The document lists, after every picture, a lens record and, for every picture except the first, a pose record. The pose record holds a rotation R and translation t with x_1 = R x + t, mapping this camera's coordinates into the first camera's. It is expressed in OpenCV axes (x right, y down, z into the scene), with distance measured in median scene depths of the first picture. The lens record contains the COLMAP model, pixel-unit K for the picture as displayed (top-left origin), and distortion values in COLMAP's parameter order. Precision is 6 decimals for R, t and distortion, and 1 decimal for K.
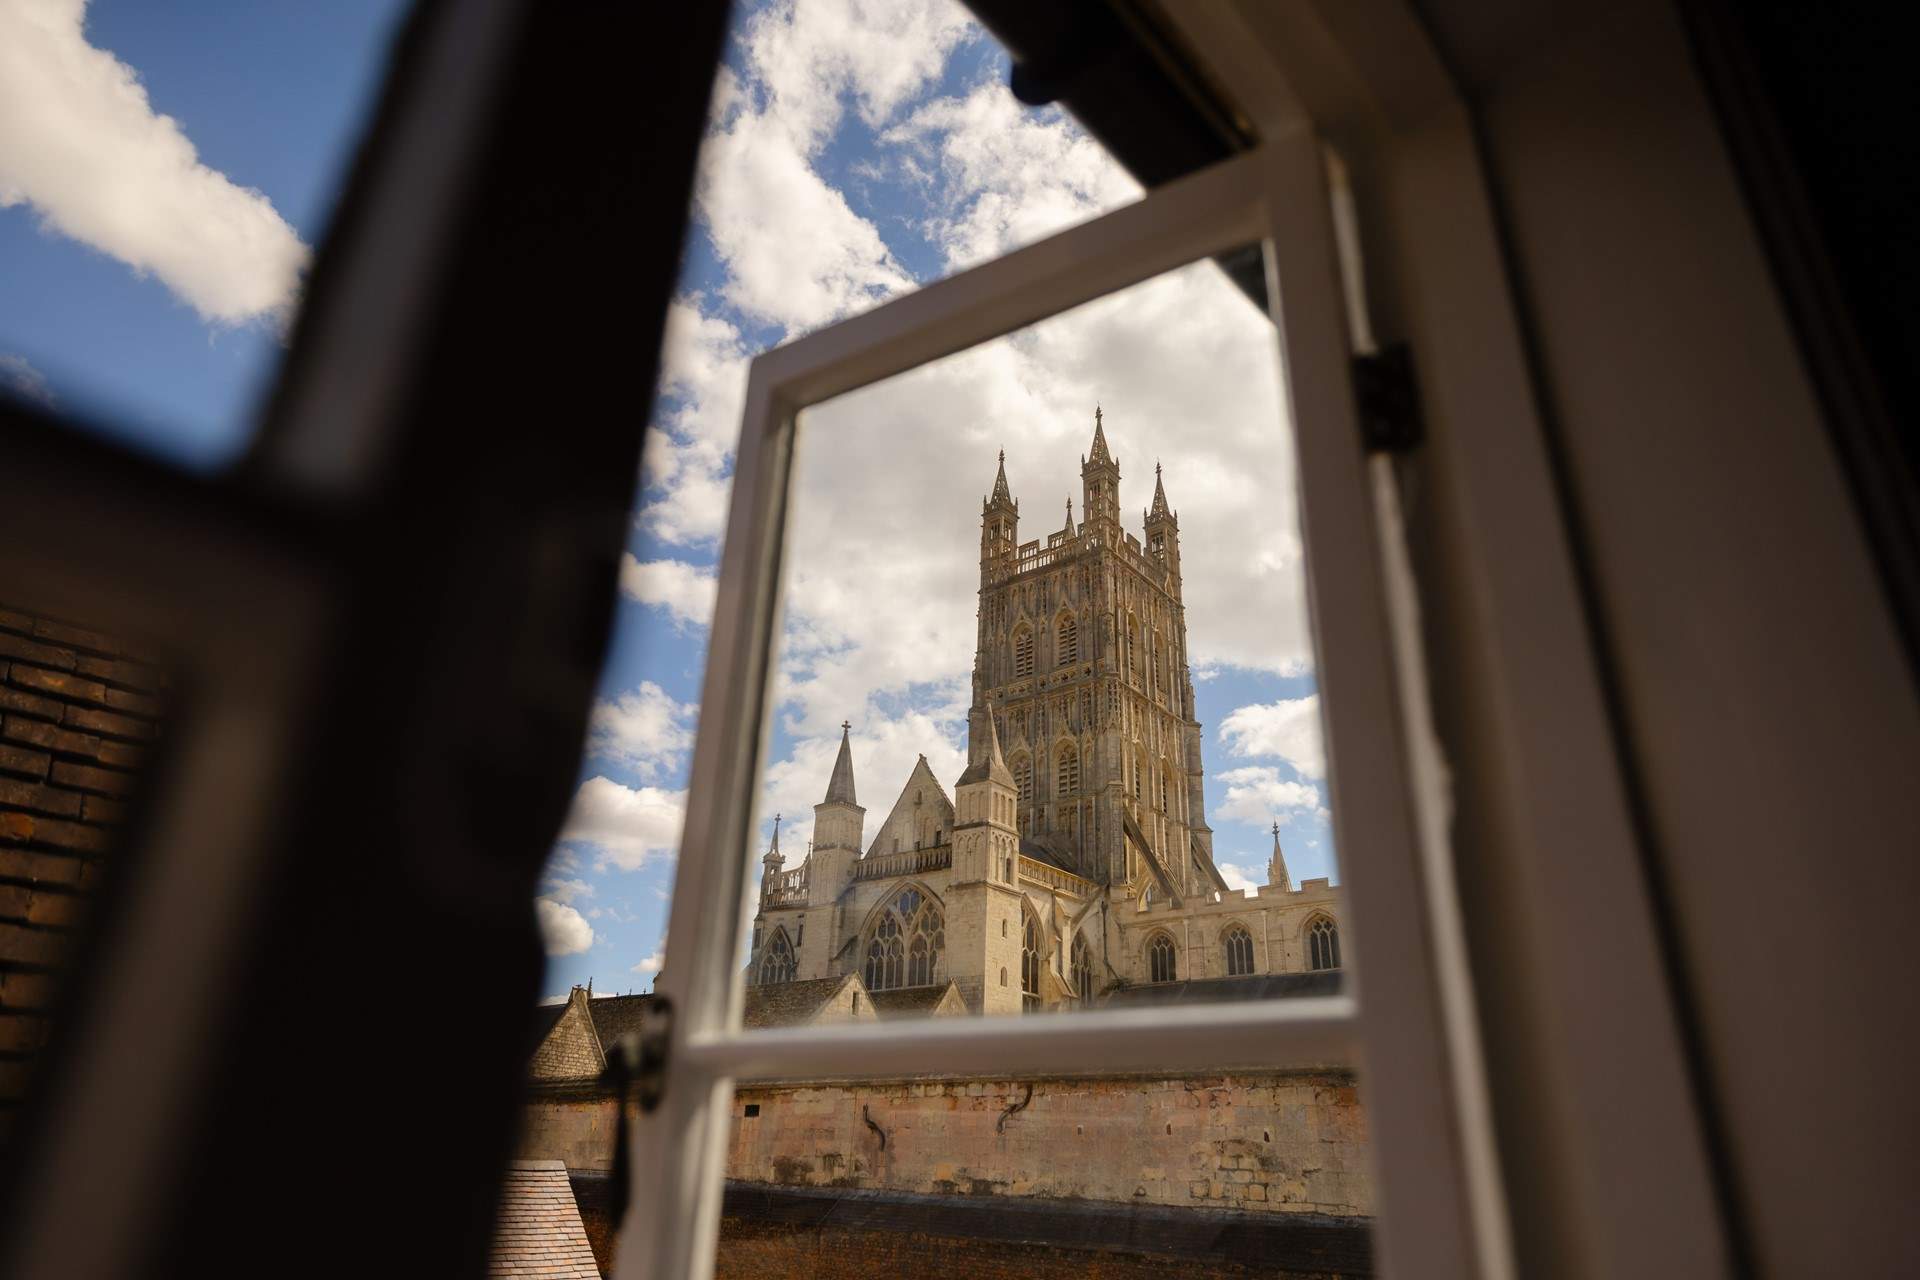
lens RADIAL K [[1210.0, 0, 955.2], [0, 1210.0, 606.9], [0, 0, 1]] dist [-0.001729, -0.000323]
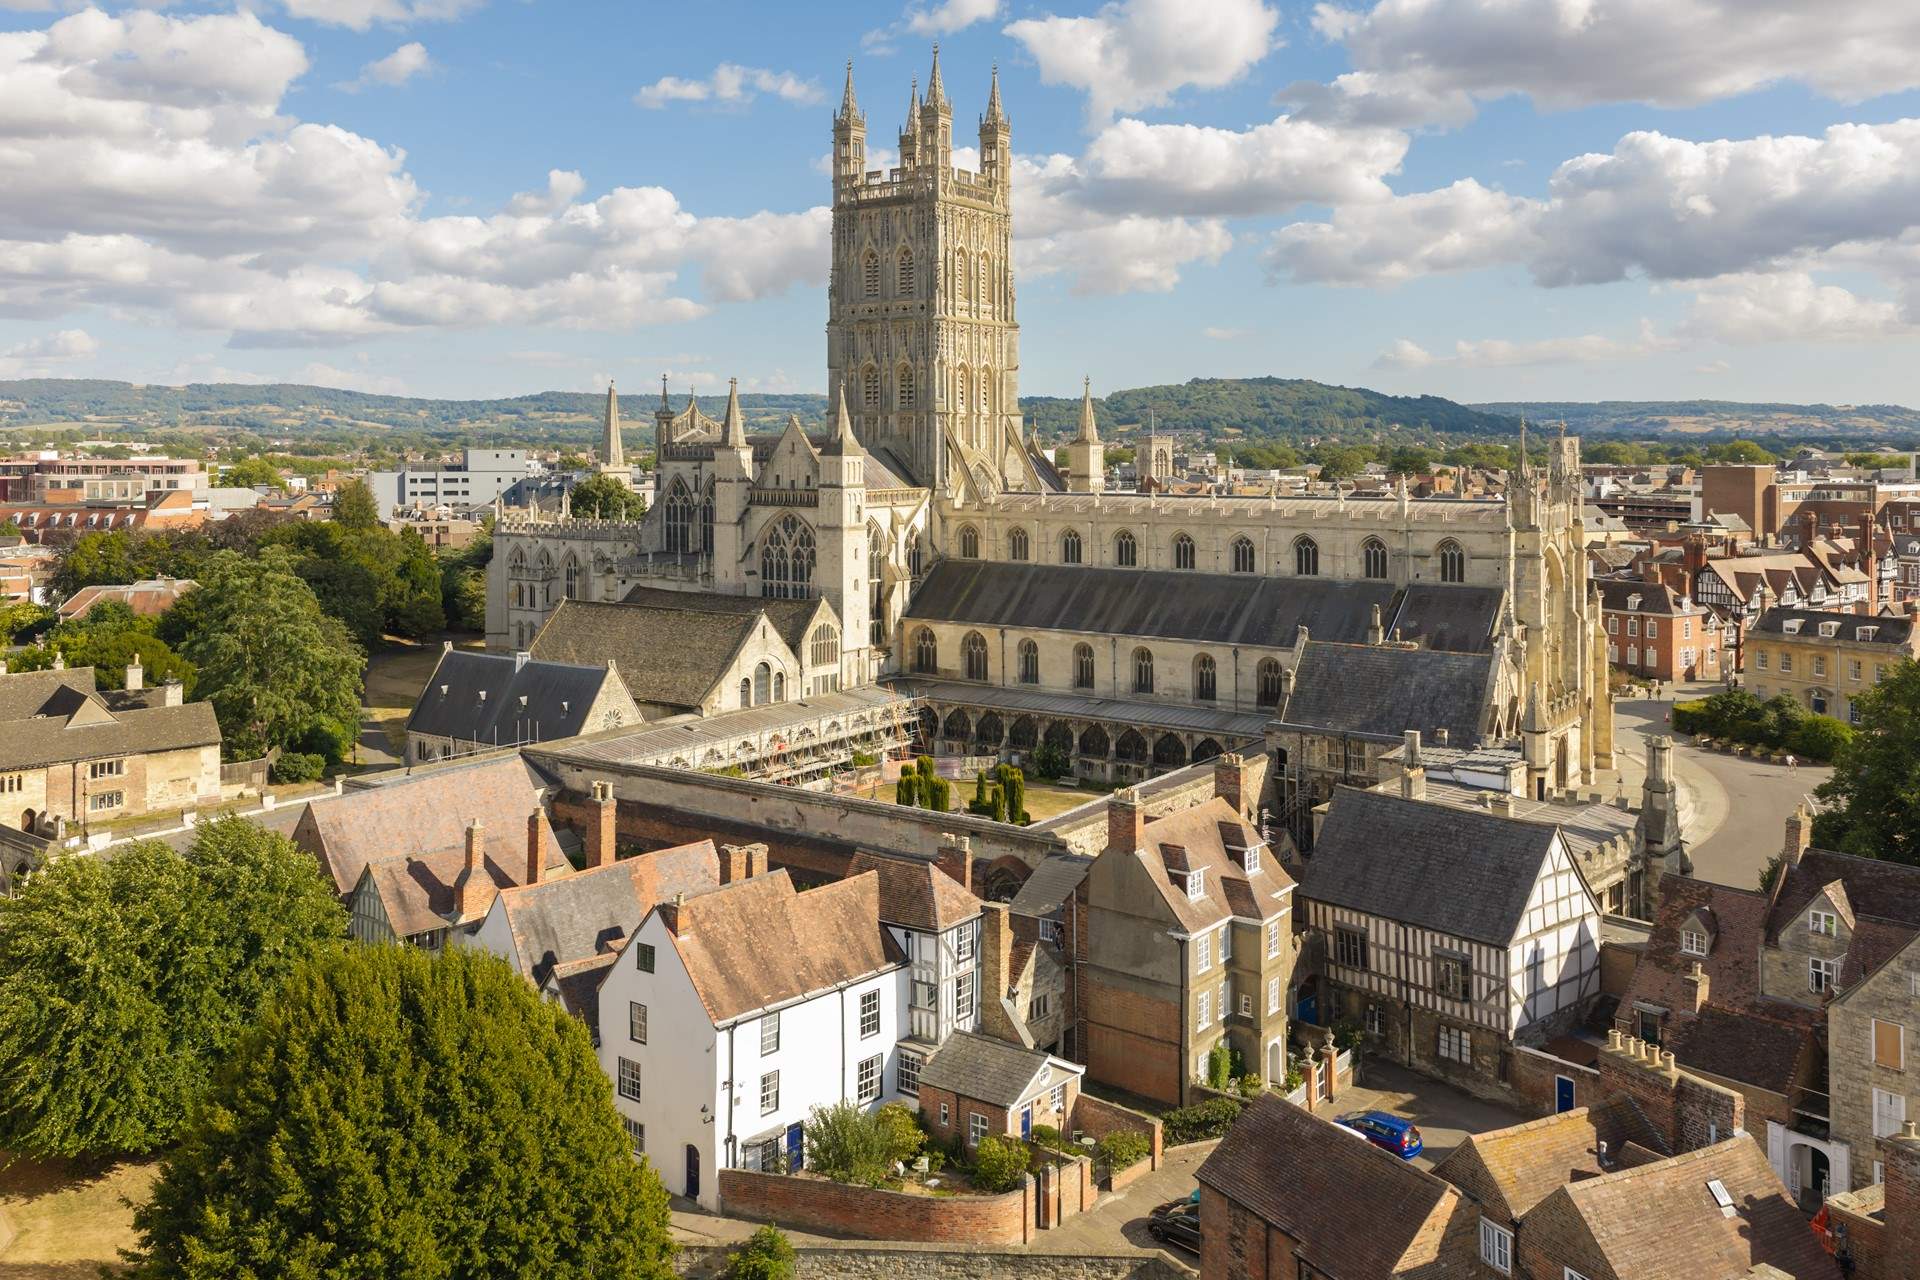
lens RADIAL K [[1210.0, 0, 955.2], [0, 1210.0, 606.9], [0, 0, 1]] dist [-0.001729, -0.000323]
pose [[0.994100, -0.039244, 0.101118, 0.007541], [-0.009542, 0.896996, 0.441936, -0.288335], [-0.108046, -0.440294, 0.891329, -0.320170]]
